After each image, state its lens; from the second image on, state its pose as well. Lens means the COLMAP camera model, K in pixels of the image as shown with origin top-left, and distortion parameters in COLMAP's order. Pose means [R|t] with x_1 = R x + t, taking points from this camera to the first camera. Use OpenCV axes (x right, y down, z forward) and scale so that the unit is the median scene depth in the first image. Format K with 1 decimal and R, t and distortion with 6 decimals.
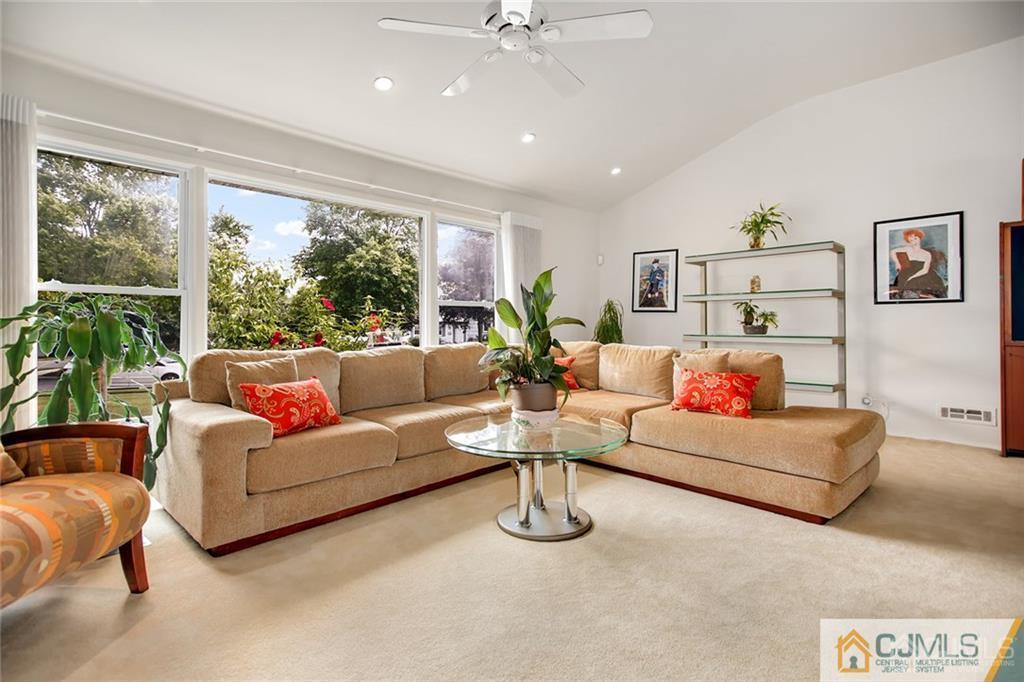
lens RADIAL K [[490.5, 0, 513.0], [0, 490.5, 325.8], [0, 0, 1]] dist [-0.003688, 0.011471]
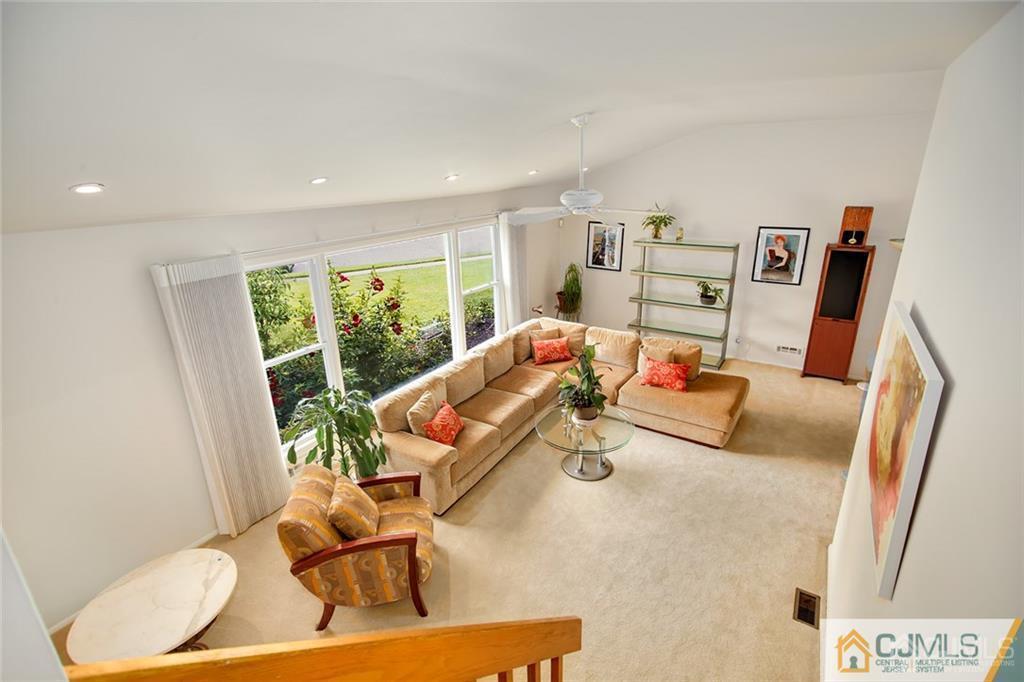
lens RADIAL K [[470.2, 0, 512.0], [0, 470.2, 341.0], [0, 0, 1]] dist [0.000750, 0.000006]
pose [[0.977653, -0.095379, 0.187341, -0.317172], [0.027030, 0.940789, 0.337913, -0.418779], [-0.208478, -0.325297, 0.922344, -0.287318]]
